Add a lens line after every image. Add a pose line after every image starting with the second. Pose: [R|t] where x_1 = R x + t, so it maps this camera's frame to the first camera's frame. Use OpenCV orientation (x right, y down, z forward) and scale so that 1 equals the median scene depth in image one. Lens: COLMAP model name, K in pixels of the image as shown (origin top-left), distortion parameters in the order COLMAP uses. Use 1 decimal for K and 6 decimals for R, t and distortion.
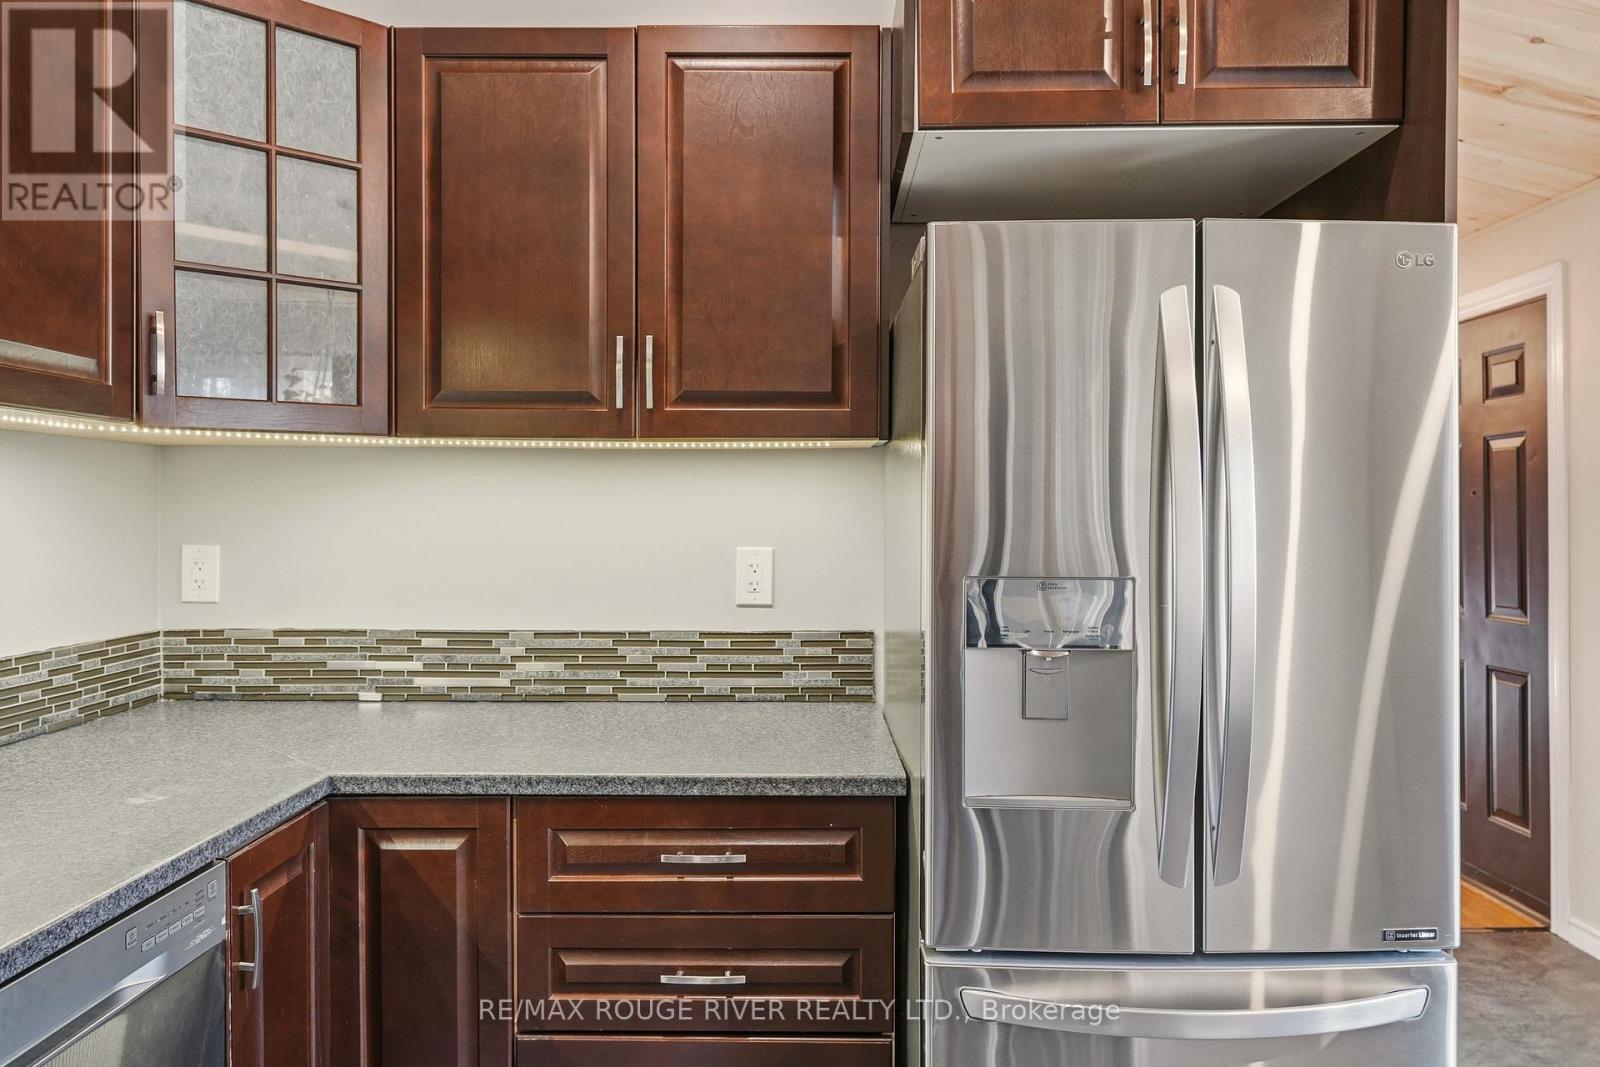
lens RADIAL K [[1106.2, 0, 800.0], [0, 1106.2, 533.5], [0, 0, 1]] dist [-0.003728, -0.000085]
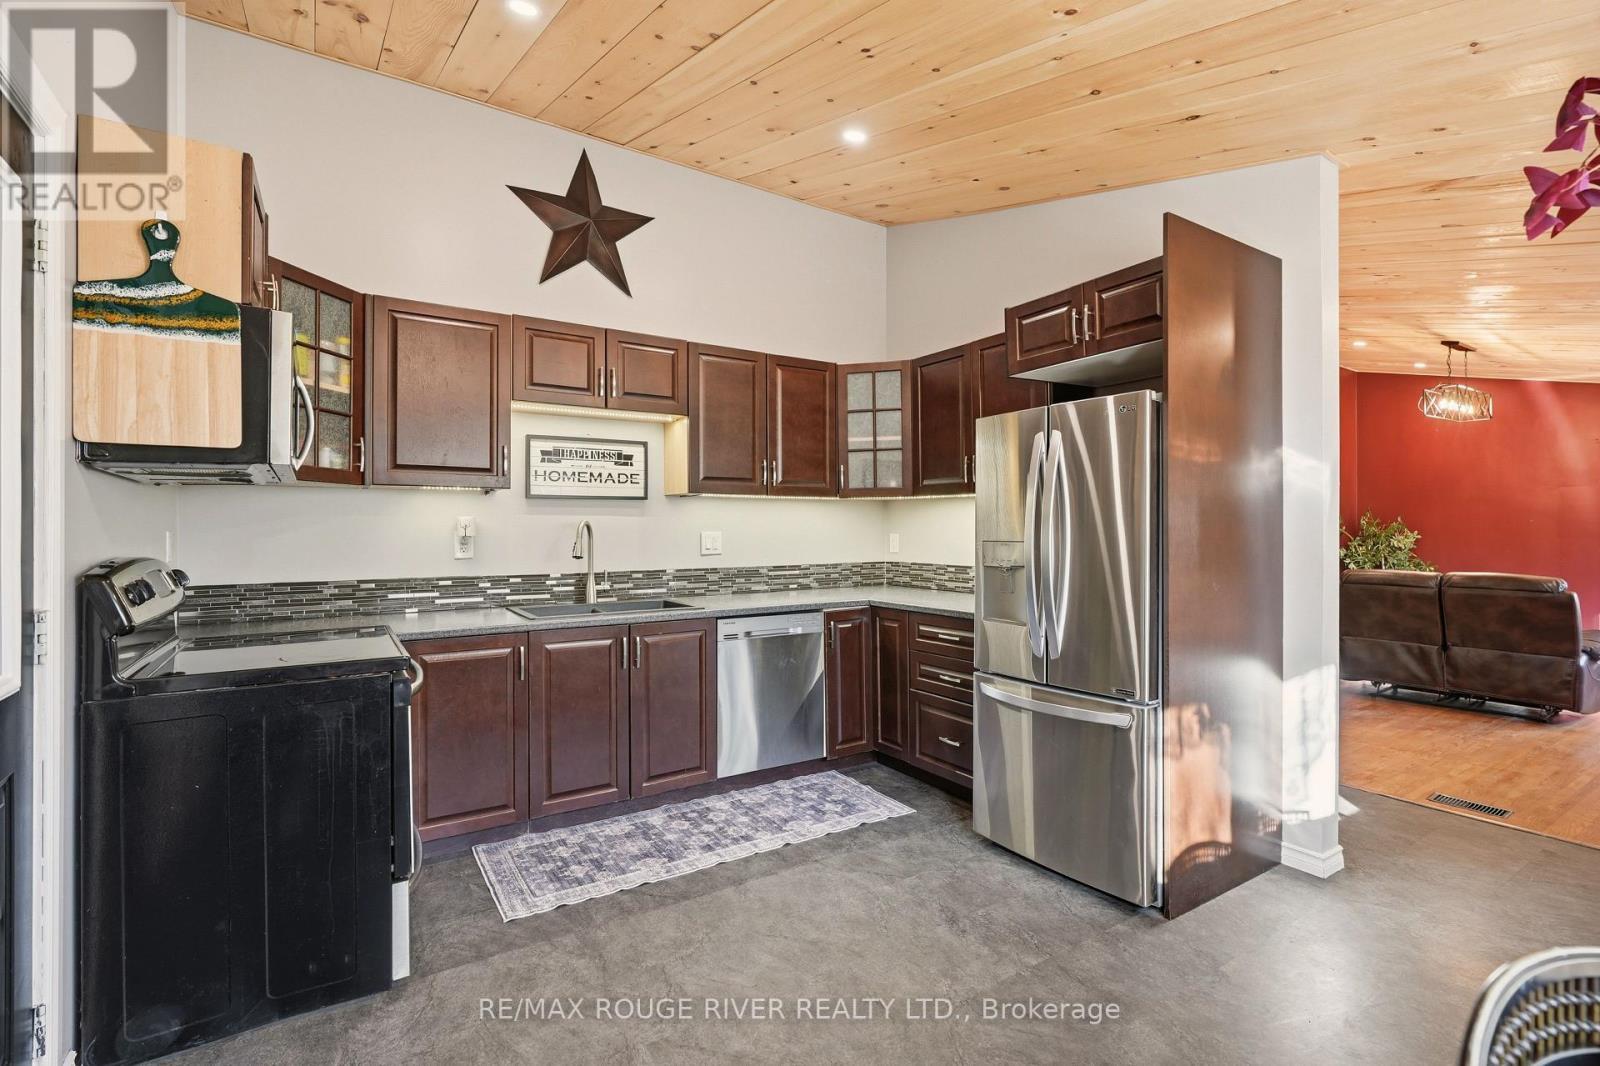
lens RADIAL K [[726.1, 0, 803.5], [0, 726.1, 528.6], [0, 0, 1]] dist [-0.001709, 0.000702]
pose [[0.552122, -0.005302, -0.833747, 1.149870], [-0.005795, 0.999931, -0.010197, 0.022885], [0.833744, 0.010462, 0.552053, -0.342944]]
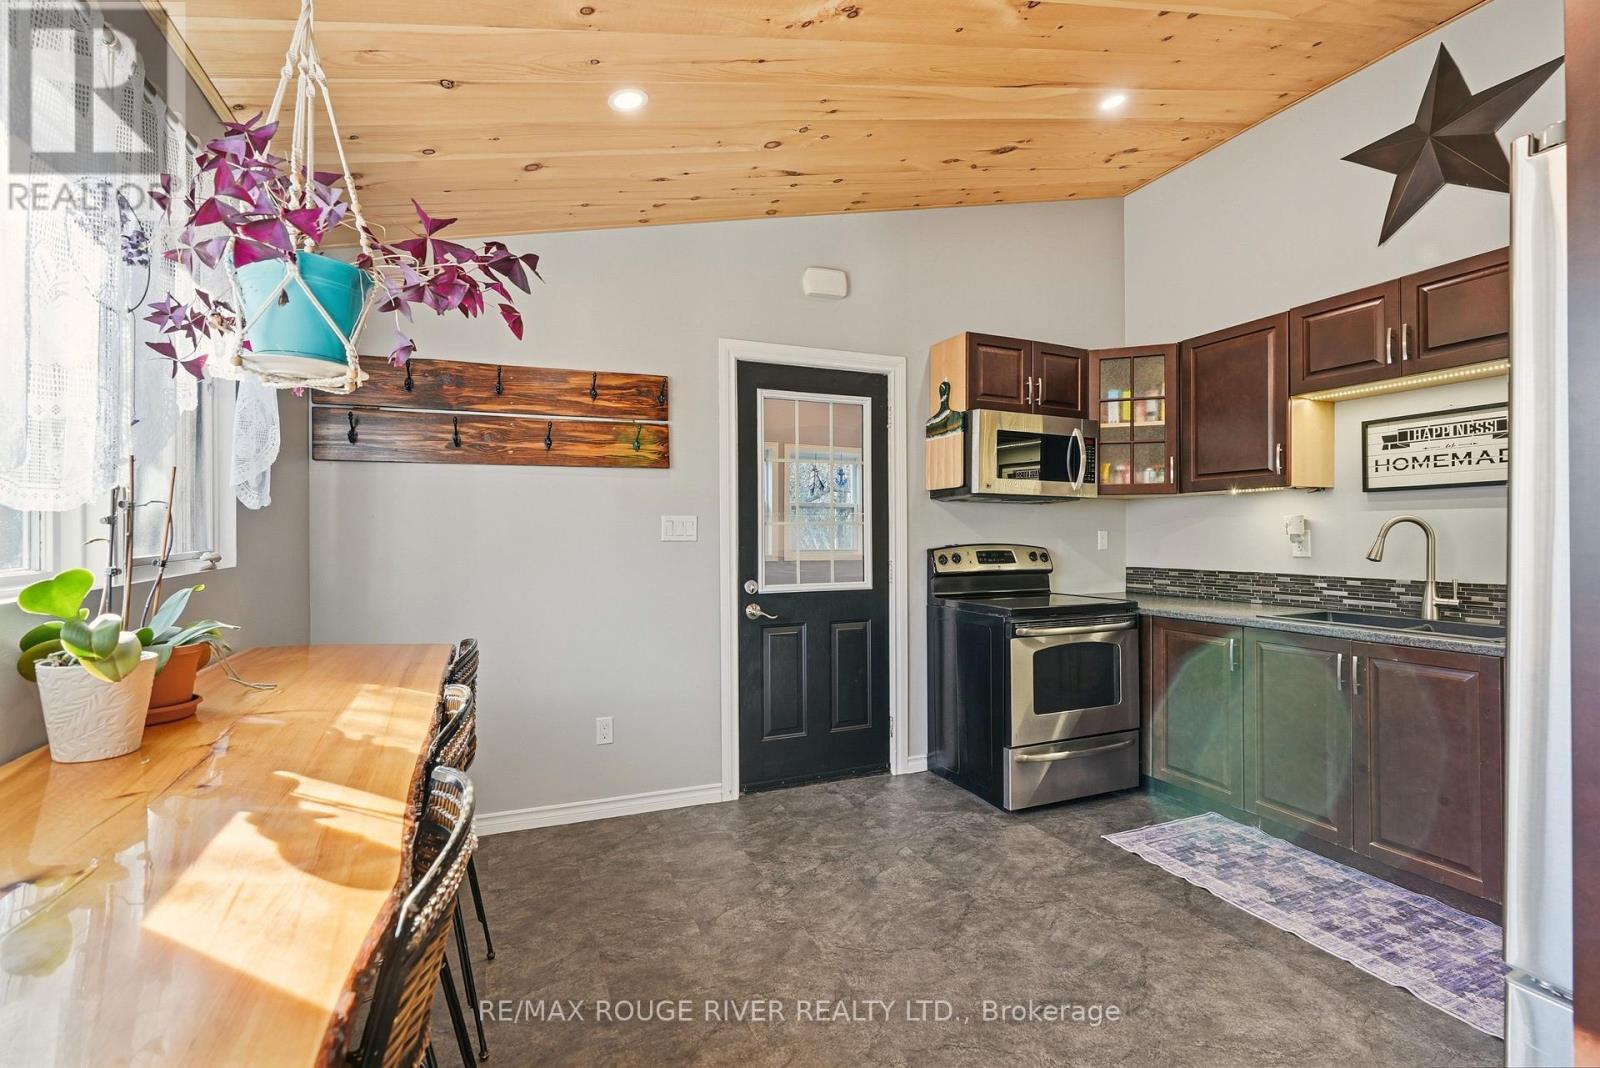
lens RADIAL K [[726.1, 0, 803.5], [0, 726.1, 529.6], [0, 0, 1]] dist [-0.001709, 0.000702]
pose [[-0.917682, -0.006581, -0.397262, 1.056168], [-0.007369, 0.999973, 0.000457, 0.023683], [0.397248, 0.003346, -0.917705, 1.035458]]
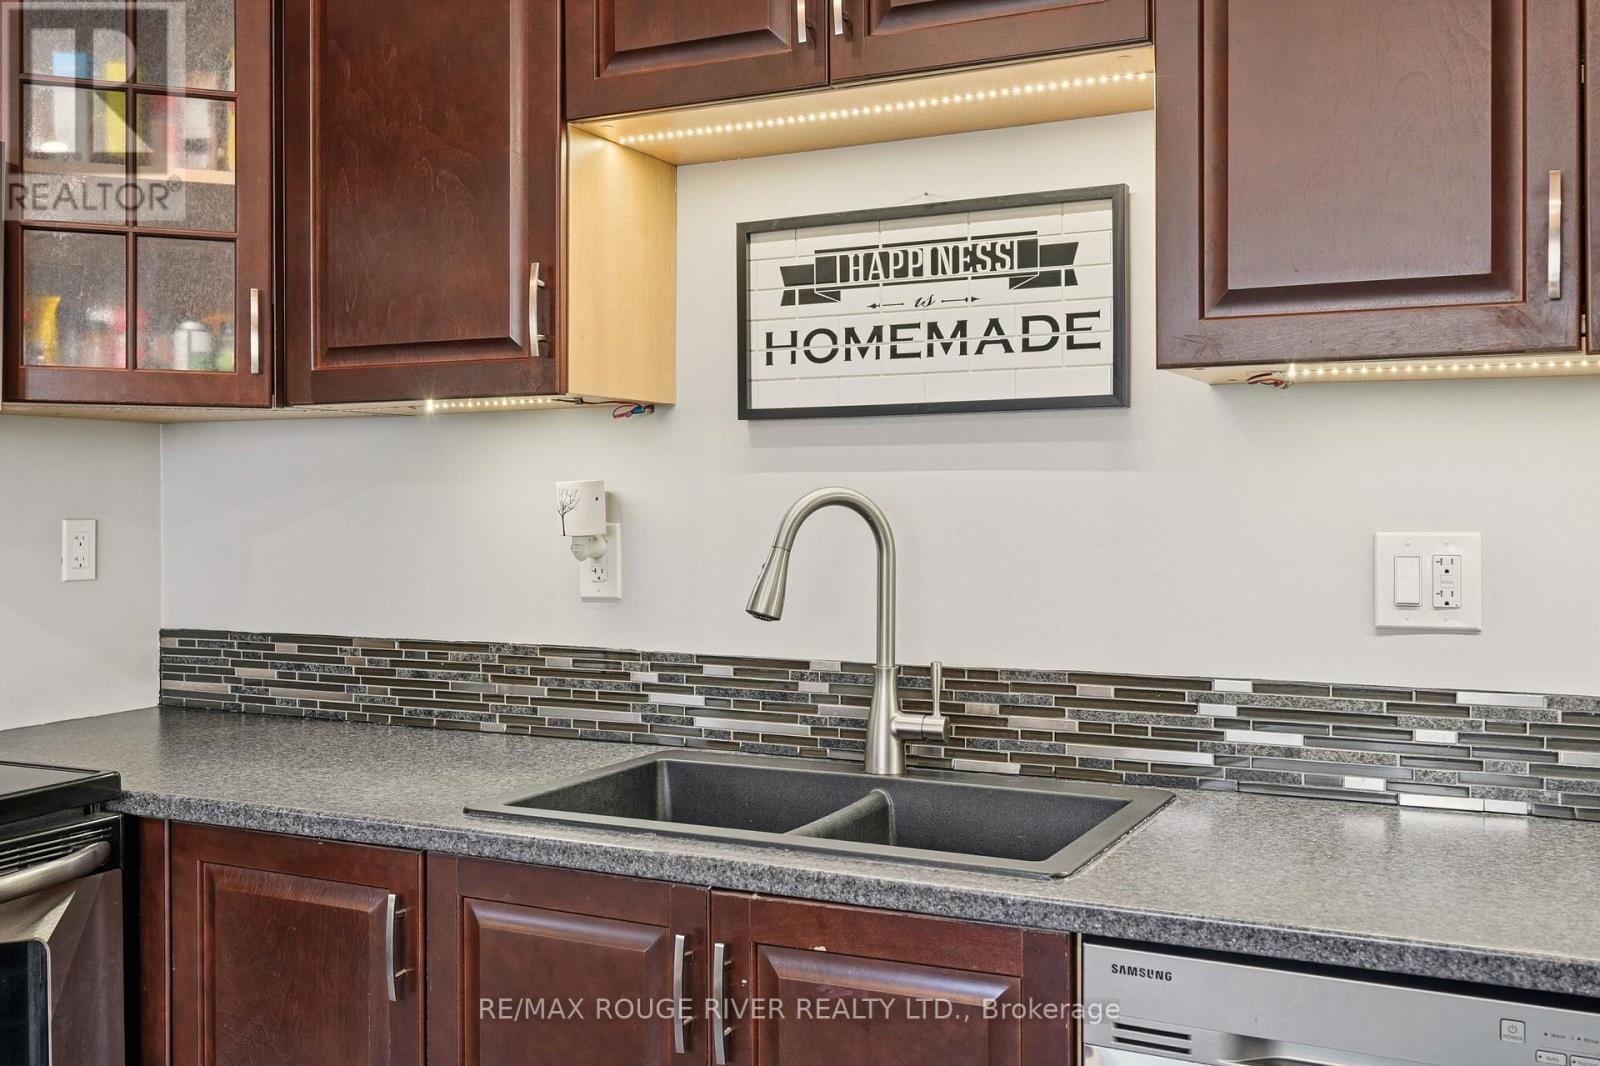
lens RADIAL K [[1559.8, 0, 800.5], [0, 1559.8, 514.5], [0, 0, 1]] dist [0.013852, 0.014364]
pose [[-0.447443, 0.004185, -0.894303, 0.386393], [-0.010046, 0.999902, 0.009705, -0.003831], [0.894256, 0.013327, -0.447357, 0.661879]]
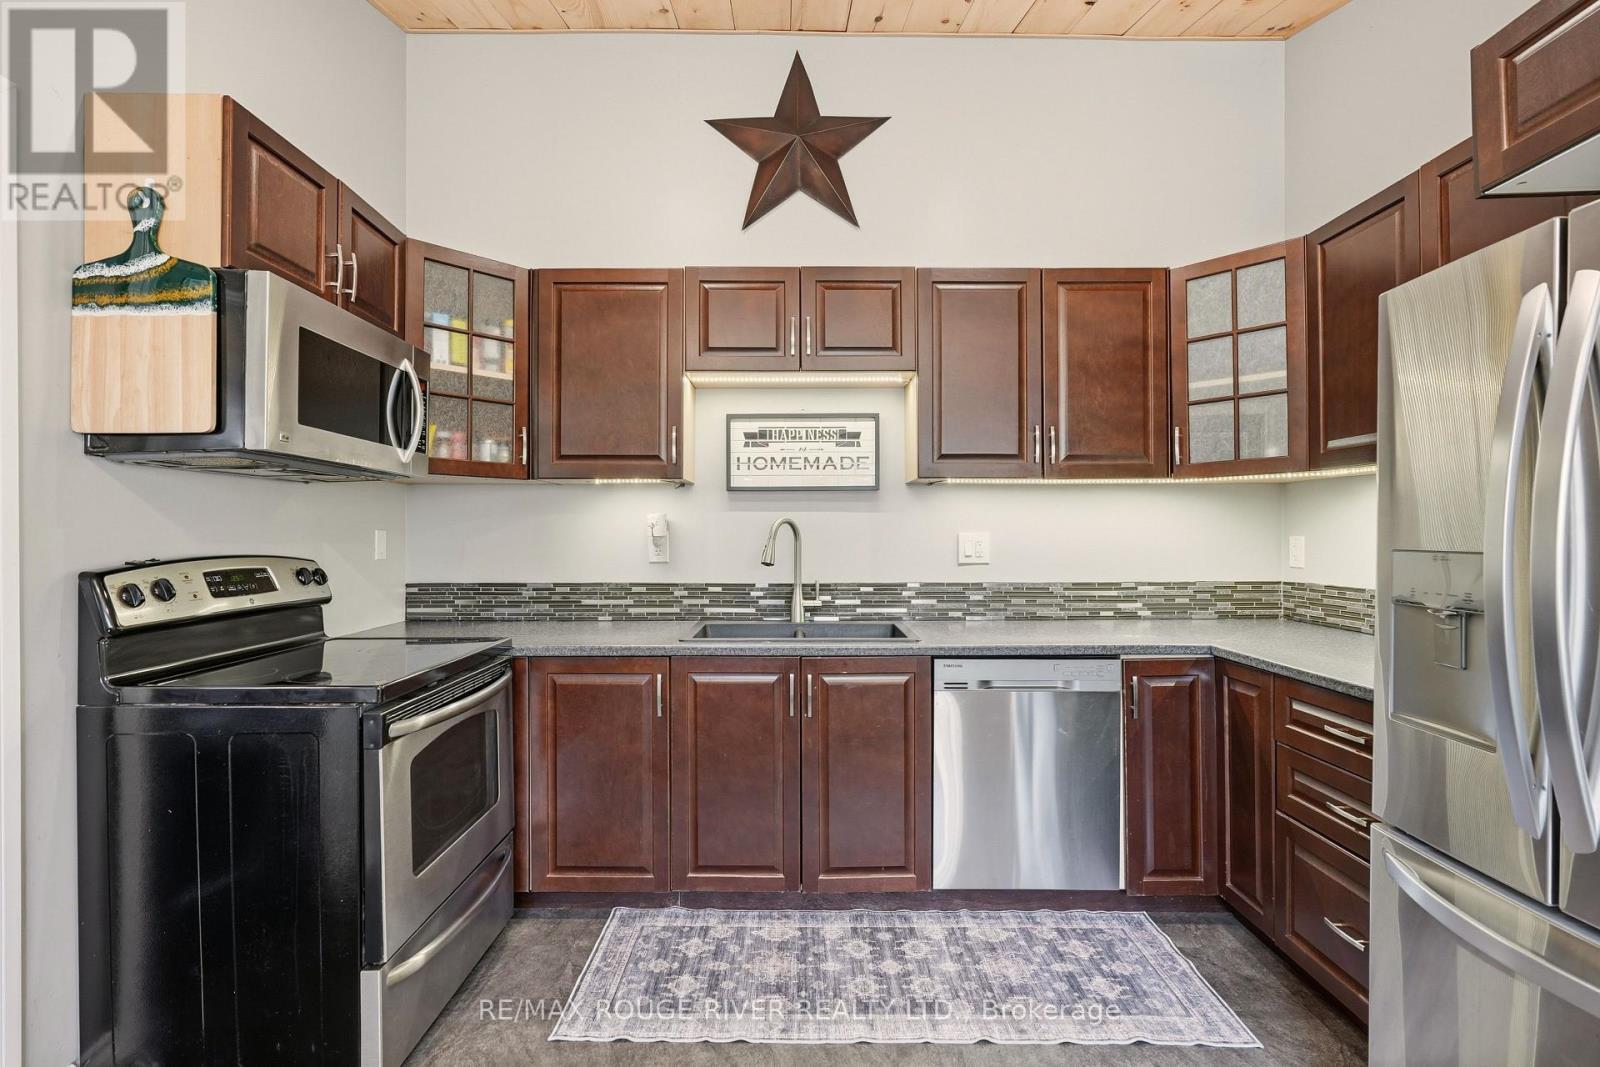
lens RADIAL K [[753.6, 0, 802.0], [0, 753.6, 535.0], [0, 0, 1]] dist [-0.006705, 0.000730]
pose [[0.008347, -0.000962, -0.999965, 0.830621], [-0.011027, 0.999939, -0.001054, 0.023266], [0.999904, 0.011035, 0.008335, 0.209139]]
